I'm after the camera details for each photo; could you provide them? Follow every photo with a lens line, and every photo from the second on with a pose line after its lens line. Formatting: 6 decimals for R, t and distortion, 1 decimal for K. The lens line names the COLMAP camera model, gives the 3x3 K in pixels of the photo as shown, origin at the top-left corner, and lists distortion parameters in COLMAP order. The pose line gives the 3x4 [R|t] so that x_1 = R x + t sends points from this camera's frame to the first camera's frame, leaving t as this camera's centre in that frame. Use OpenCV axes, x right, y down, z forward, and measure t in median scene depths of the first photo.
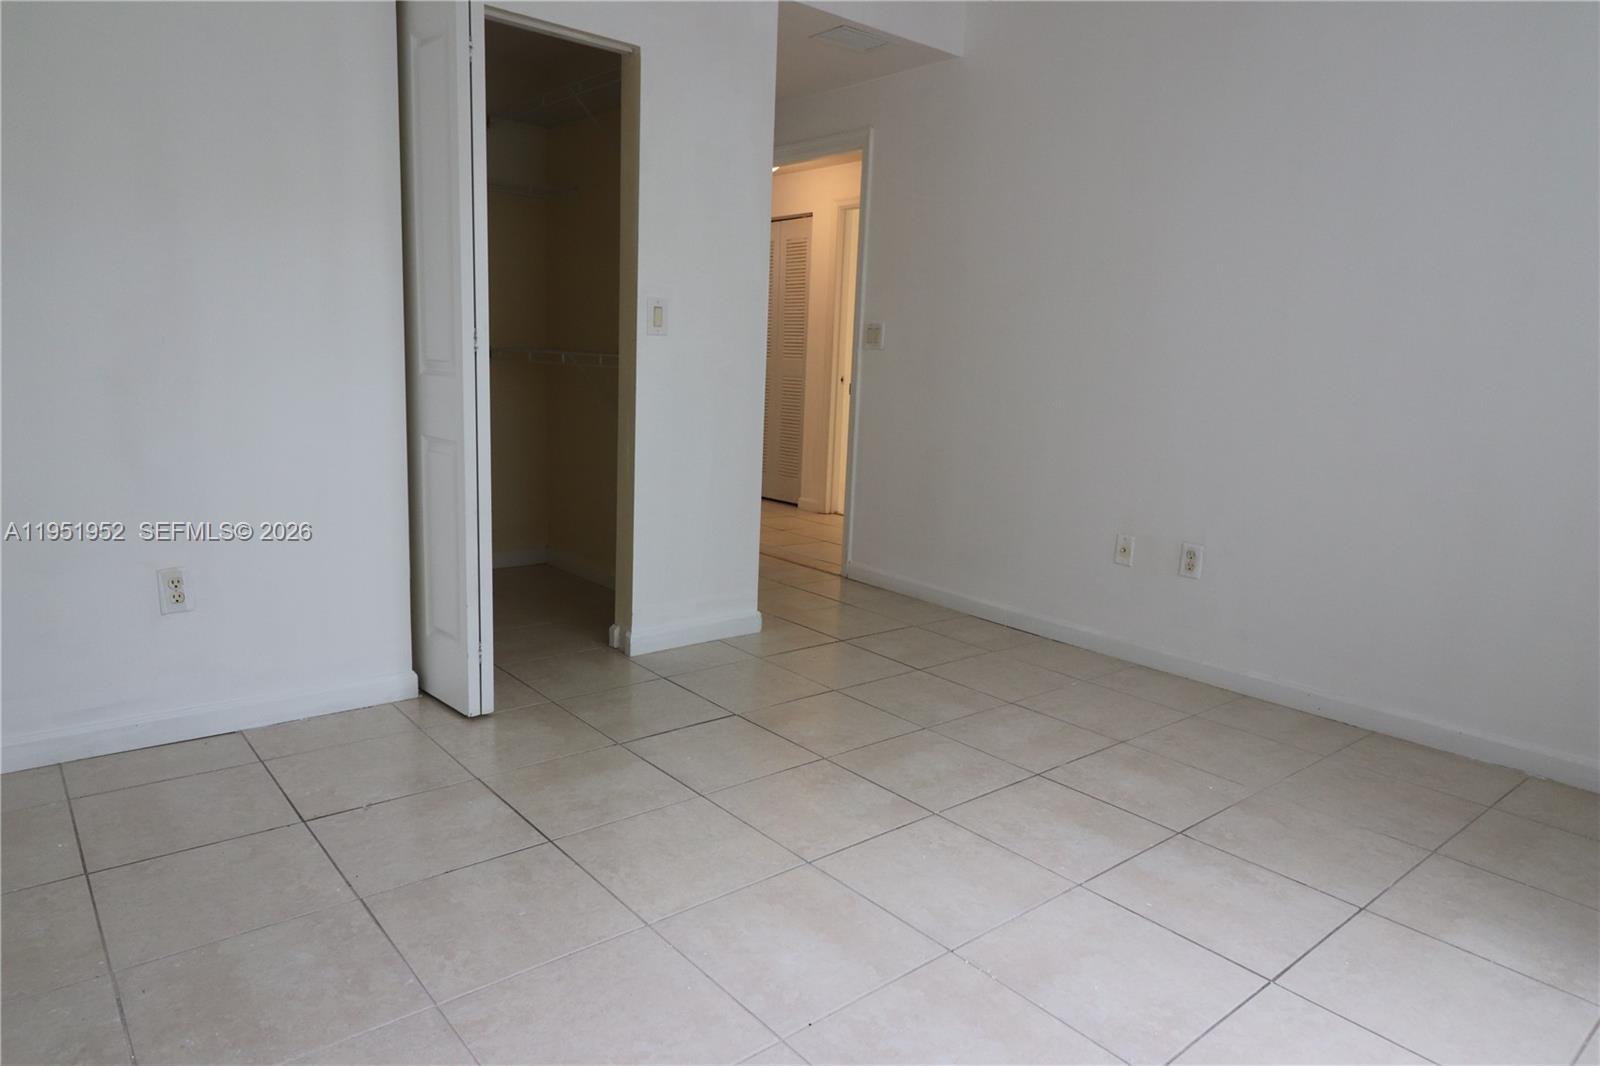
lens RADIAL K [[992.7, 0, 789.5], [0, 992.7, 530.3], [0, 0, 1]] dist [0.010957, -0.011453]
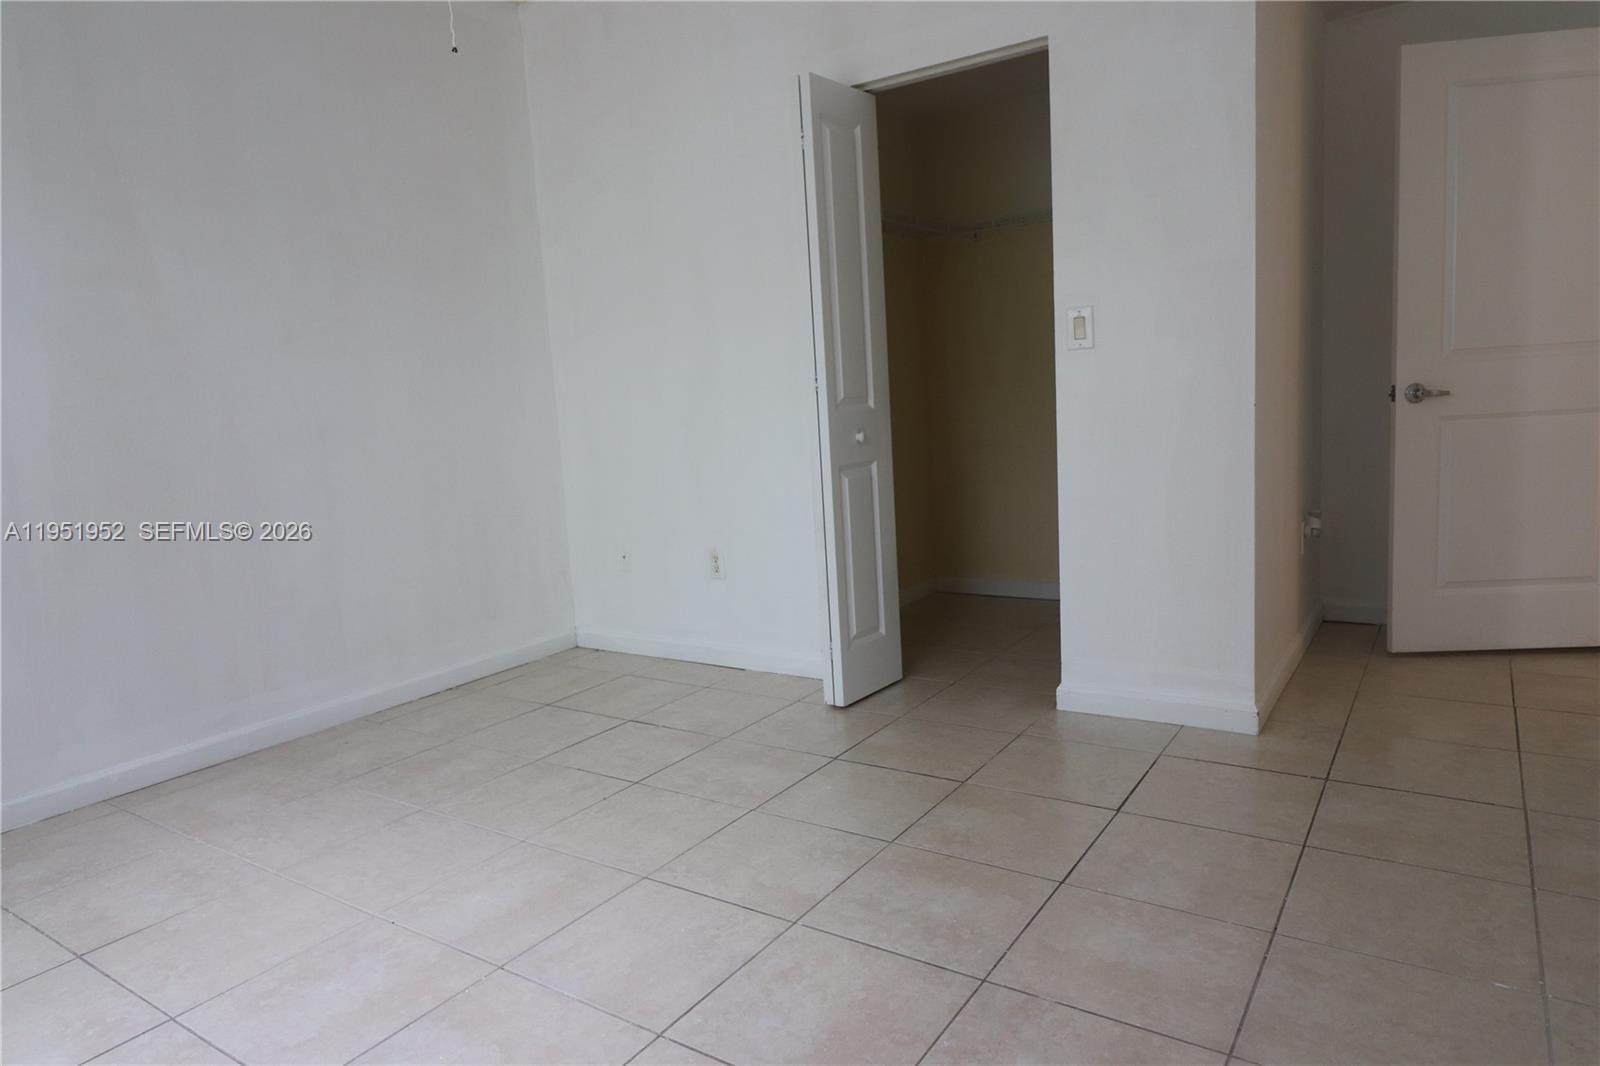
lens RADIAL K [[992.7, 0, 789.5], [0, 992.7, 534.3], [0, 0, 1]] dist [0.010957, -0.011453]
pose [[0.273282, 0.076742, -0.958868, 0.846336], [-0.097313, 0.993904, 0.051812, -0.072510], [0.956999, 0.079151, 0.279084, 0.684827]]
